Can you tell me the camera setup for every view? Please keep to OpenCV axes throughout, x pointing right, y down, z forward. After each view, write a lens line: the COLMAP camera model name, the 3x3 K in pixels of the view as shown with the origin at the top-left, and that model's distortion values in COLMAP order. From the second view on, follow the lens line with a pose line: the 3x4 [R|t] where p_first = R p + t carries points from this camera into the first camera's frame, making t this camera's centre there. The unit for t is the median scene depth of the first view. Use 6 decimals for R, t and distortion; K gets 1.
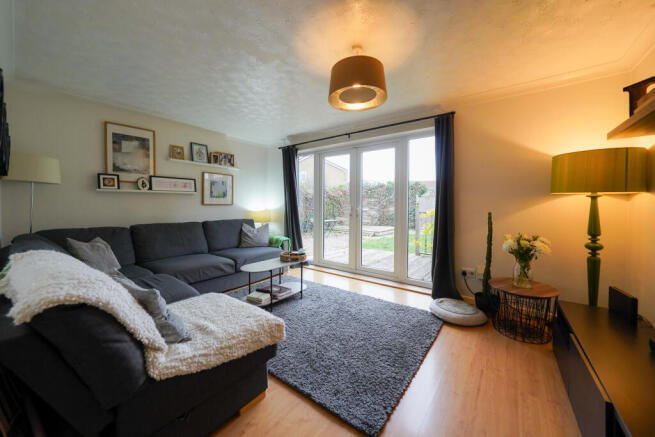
lens RADIAL K [[242.1, 0, 322.9], [0, 242.1, 206.5], [0, 0, 1]] dist [-0.000454, 0.000031]
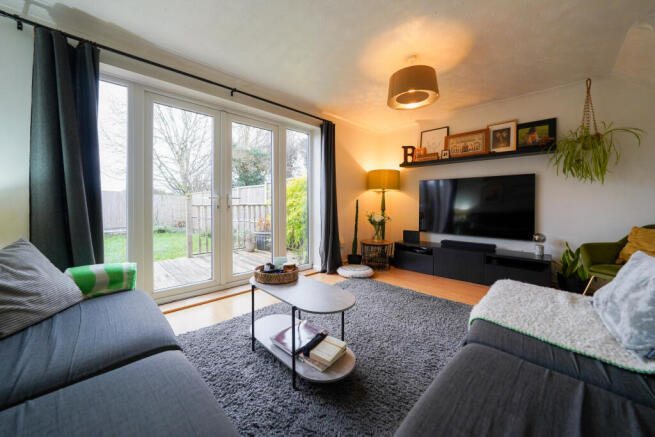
lens RADIAL K [[242.1, 0, 322.9], [0, 242.1, 206.5], [0, 0, 1]] dist [-0.000454, 0.000031]
pose [[0.145295, -0.004162, 0.989380, -0.845823], [0.016222, 0.999867, 0.001824, 0.058947], [-0.989255, 0.015785, 0.145343, 0.983458]]
